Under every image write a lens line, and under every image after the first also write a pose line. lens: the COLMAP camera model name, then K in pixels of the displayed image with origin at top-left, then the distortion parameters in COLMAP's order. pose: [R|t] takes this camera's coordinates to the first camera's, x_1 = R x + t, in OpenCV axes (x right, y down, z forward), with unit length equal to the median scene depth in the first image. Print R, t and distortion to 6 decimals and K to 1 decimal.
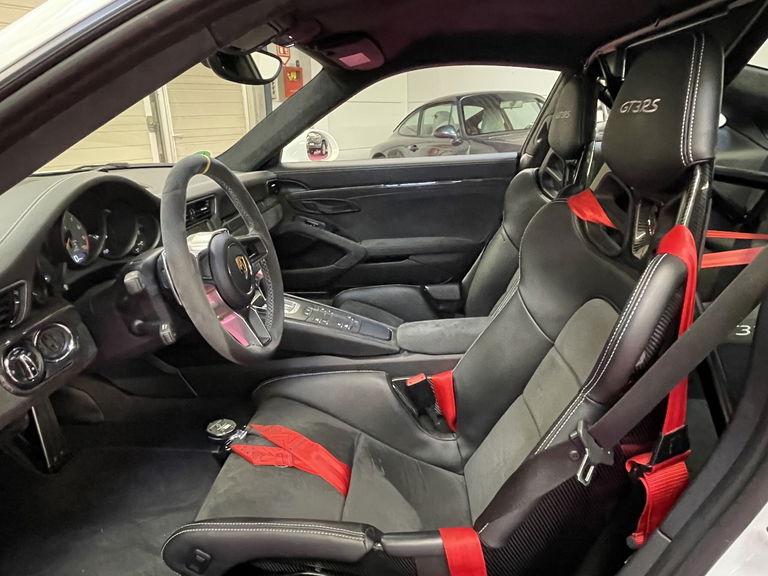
lens RADIAL K [[494.5, 0, 384.0], [0, 494.5, 288.0], [0, 0, 1]] dist [0.002968, -0.001342]
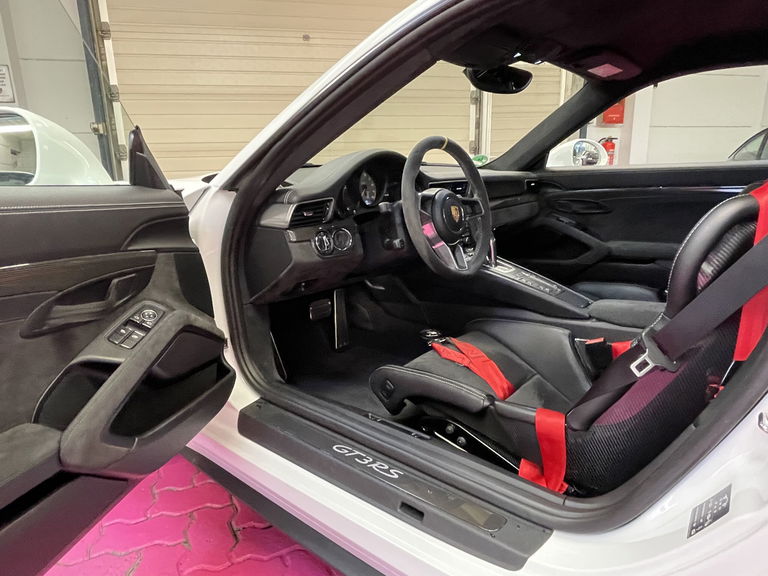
lens RADIAL K [[494.5, 0, 384.0], [0, 494.5, 288.0], [0, 0, 1]] dist [0.002968, -0.001342]
pose [[0.812421, 0.155099, -0.562064, 0.249180], [-0.188106, 0.982148, -0.000873, 0.134891], [0.551895, 0.106437, 0.827093, -0.185640]]
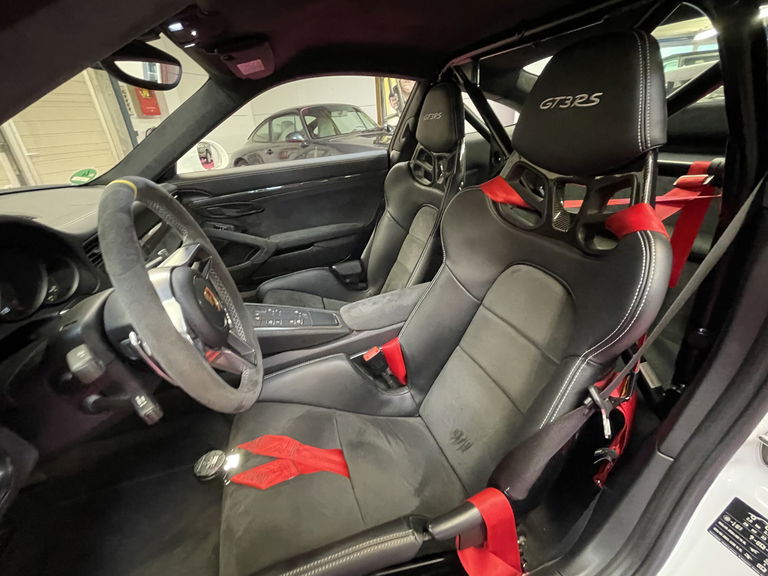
lens RADIAL K [[346.4, 0, 384.0], [0, 346.4, 285.8], [0, 0, 1]] dist [-0.003372, -0.000289]
pose [[0.922719, -0.193036, 0.333657, -0.129362], [0.158280, 0.978976, 0.128662, -0.062957], [-0.351479, -0.065908, 0.933873, 0.198125]]
